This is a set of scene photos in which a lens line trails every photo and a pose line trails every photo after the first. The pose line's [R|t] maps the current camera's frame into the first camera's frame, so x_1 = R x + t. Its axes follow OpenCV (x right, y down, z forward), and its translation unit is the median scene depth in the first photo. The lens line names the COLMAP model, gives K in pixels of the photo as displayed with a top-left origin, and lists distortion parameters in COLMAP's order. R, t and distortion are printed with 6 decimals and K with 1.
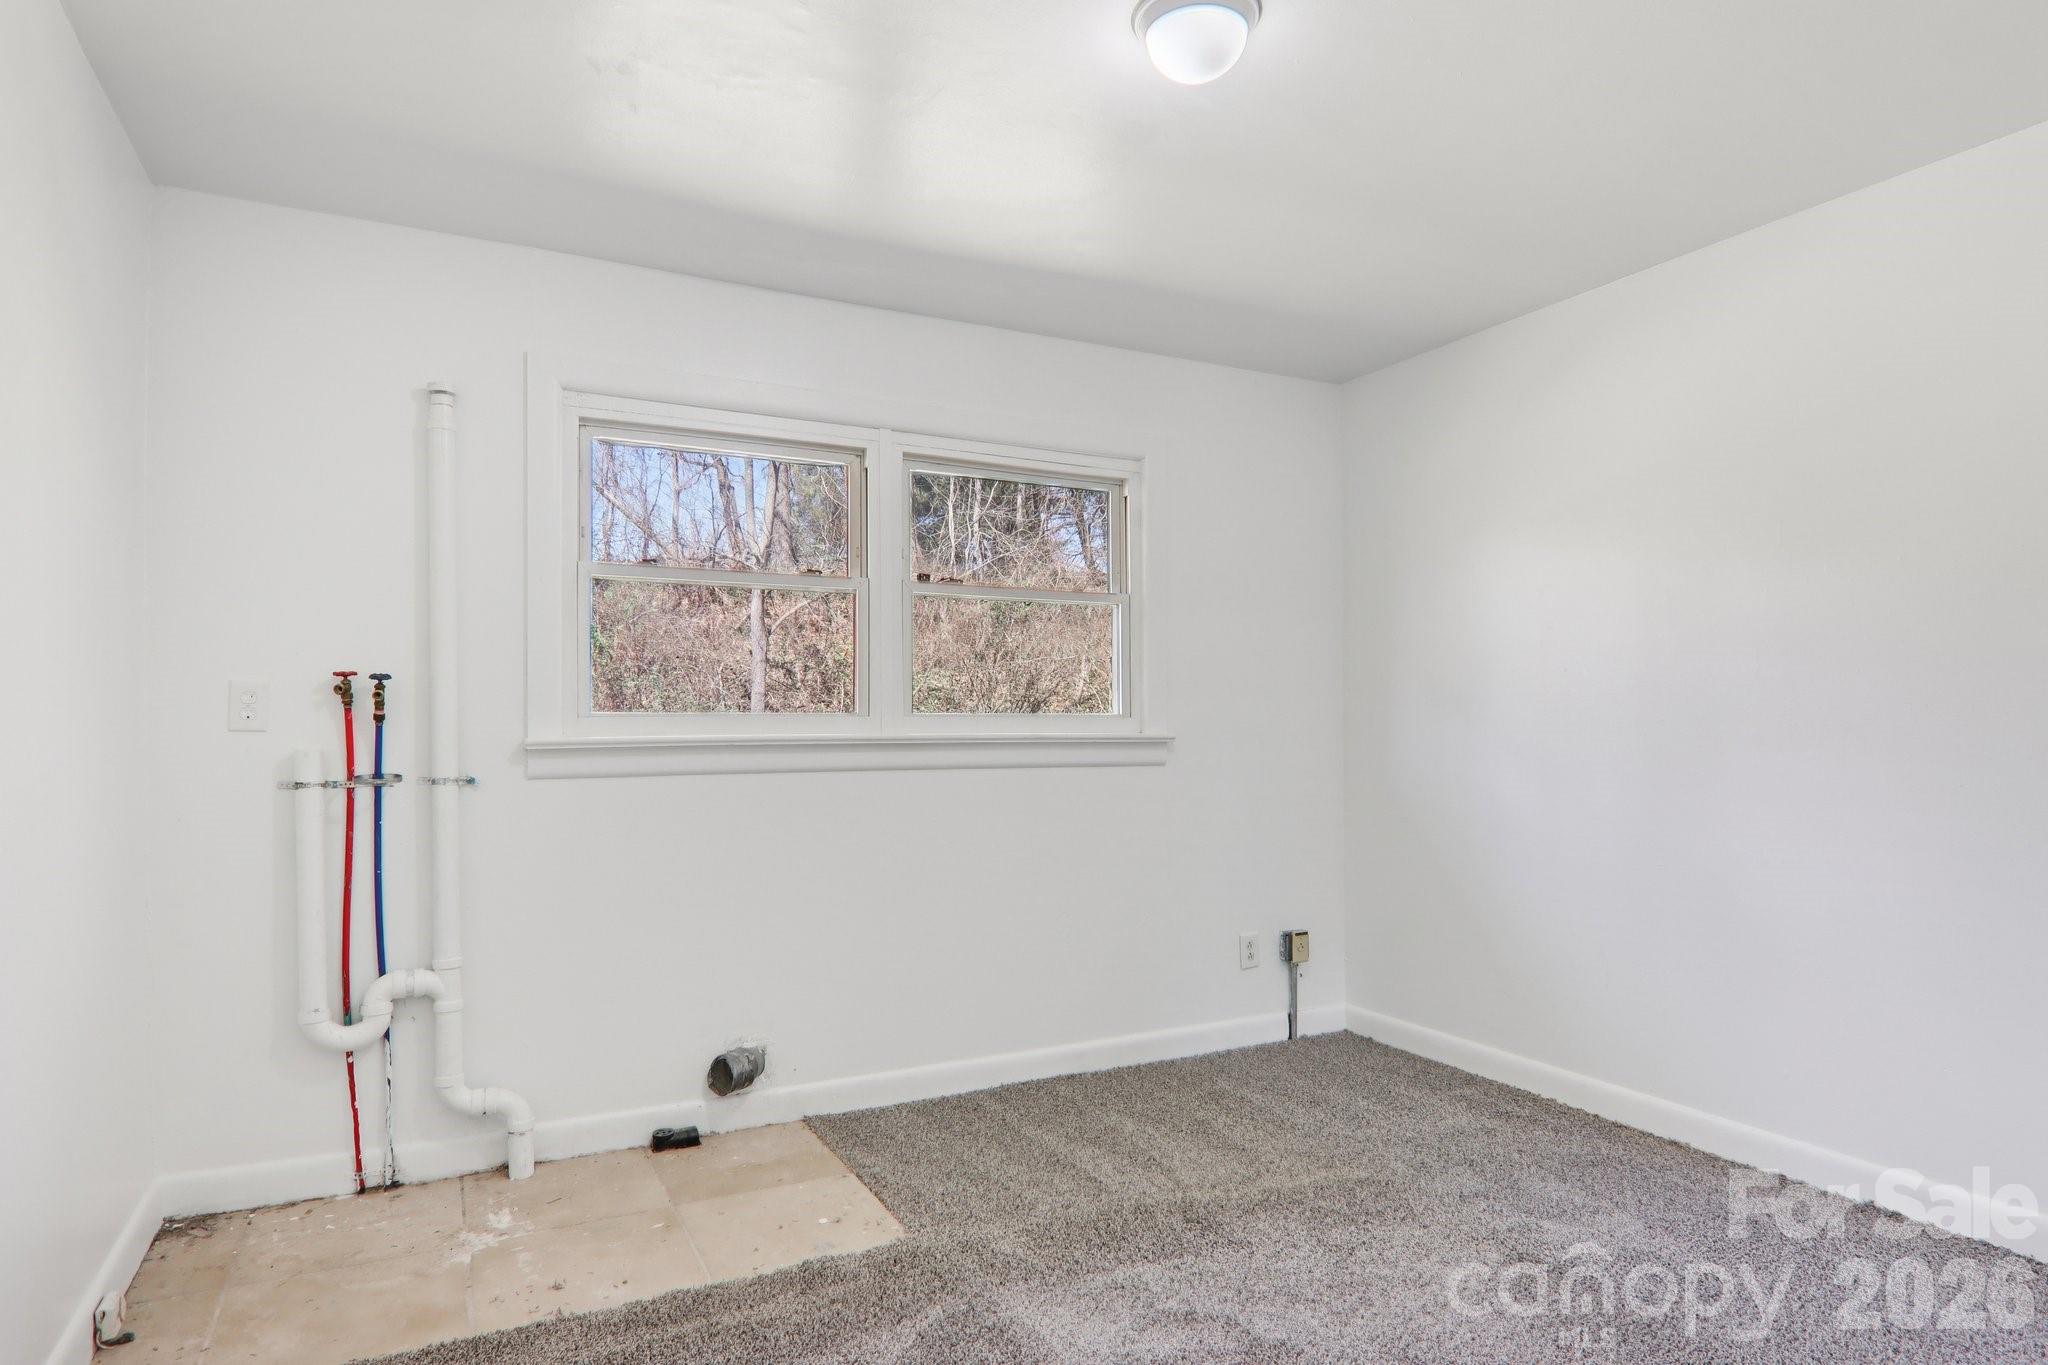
lens RADIAL K [[1148.0, 0, 1030.7], [0, 1148.0, 714.3], [0, 0, 1]] dist [0.003414, -0.021020]
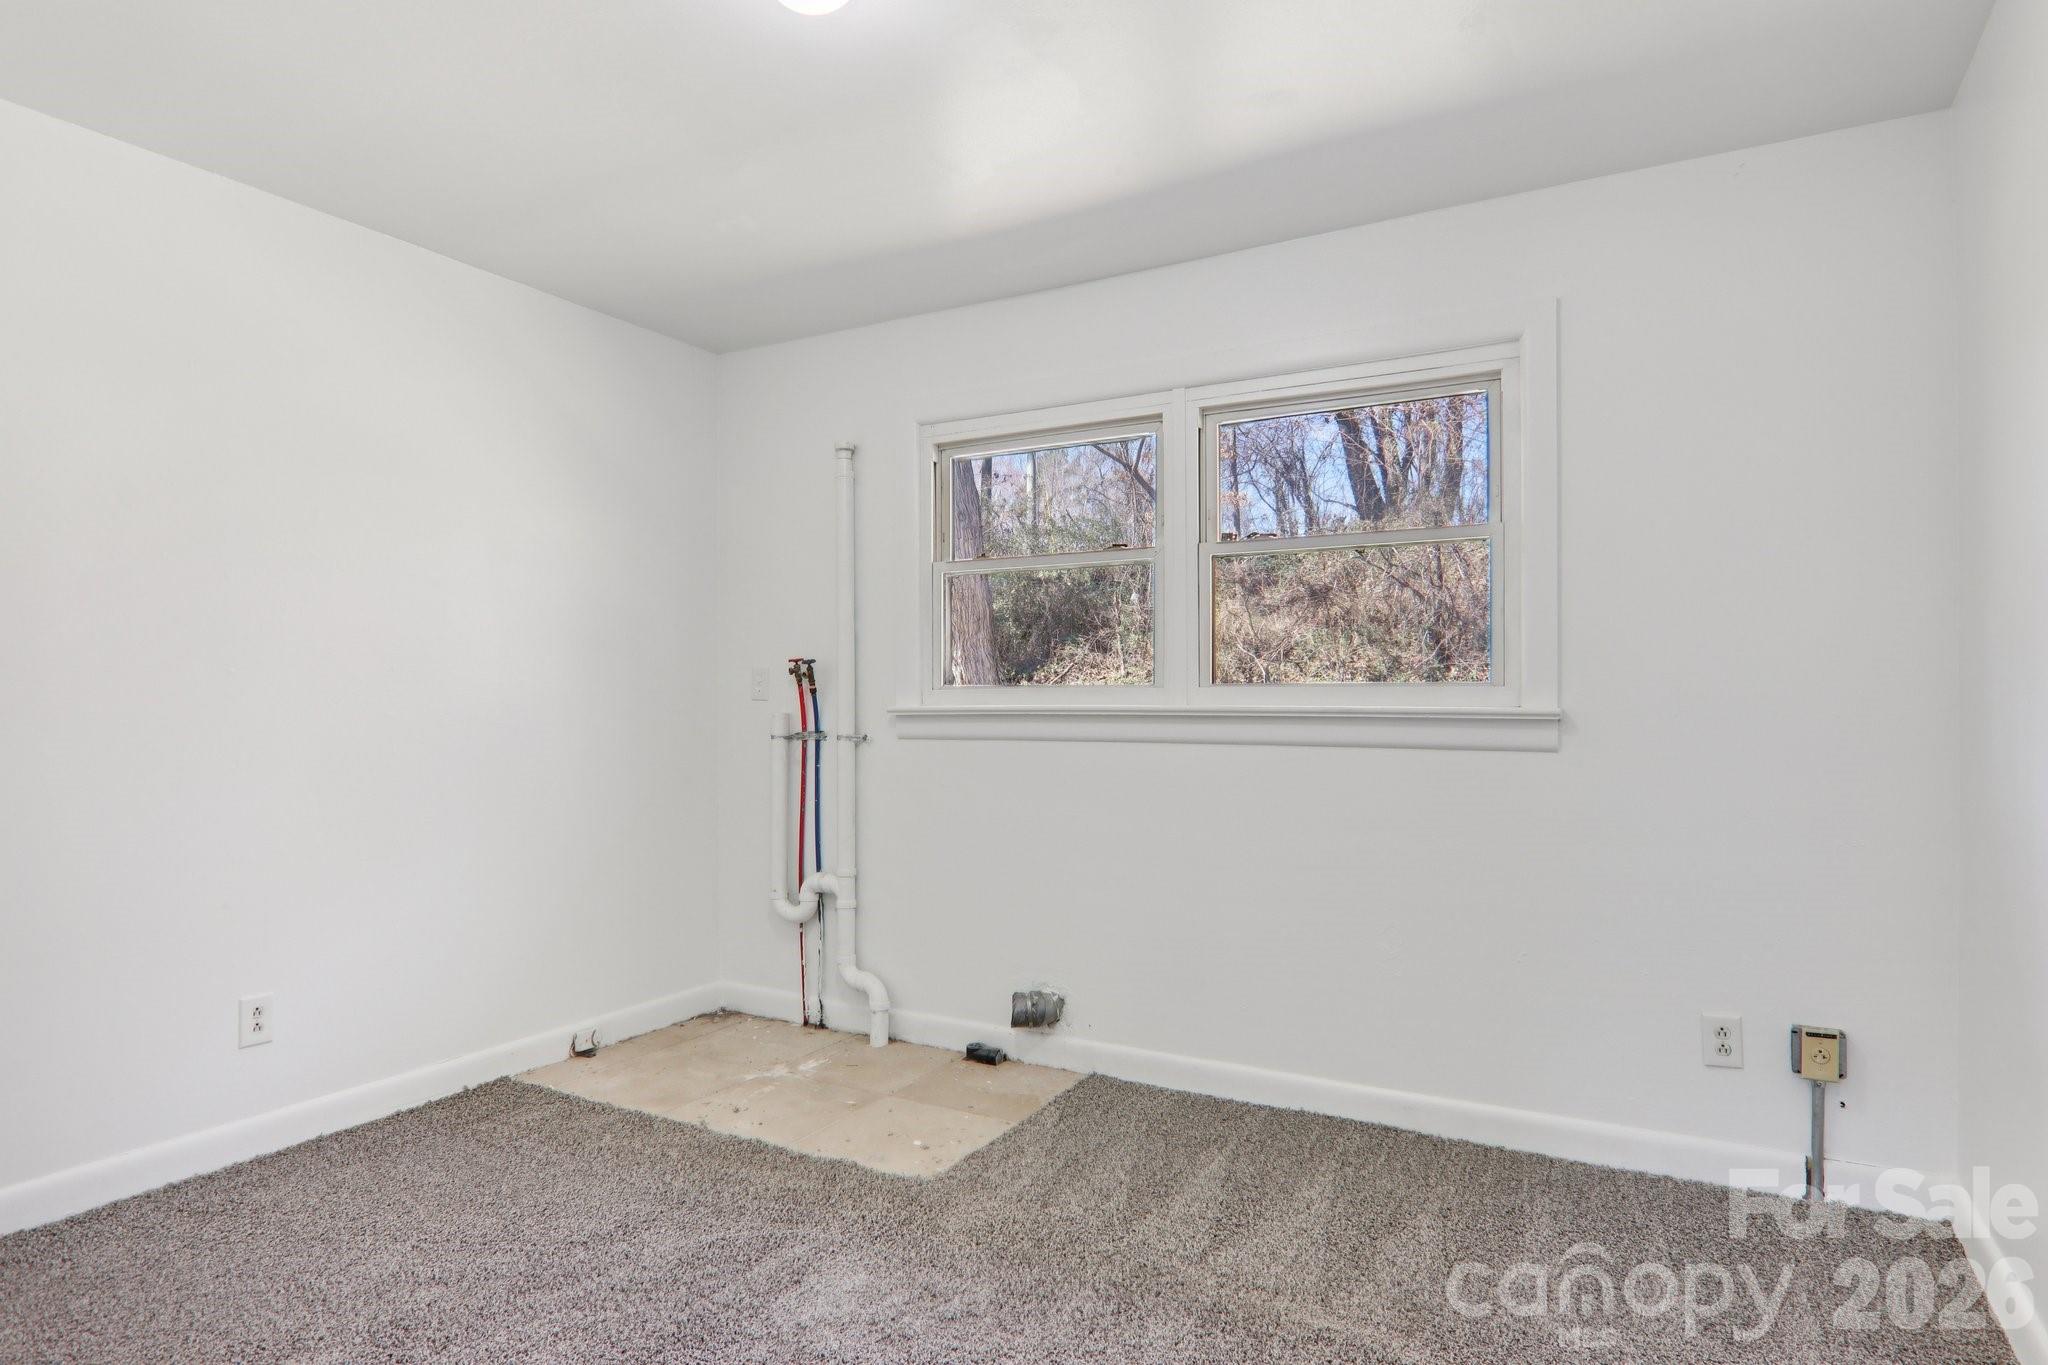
lens RADIAL K [[1143.0, 0, 1026.3], [0, 1143.0, 689.3], [0, 0, 1]] dist [0.004287, -0.018416]
pose [[0.546466, -0.003468, -0.837474, 0.712667], [0.009606, 0.999952, 0.002126, 0.000509], [0.837426, -0.009206, 0.546473, 0.430789]]
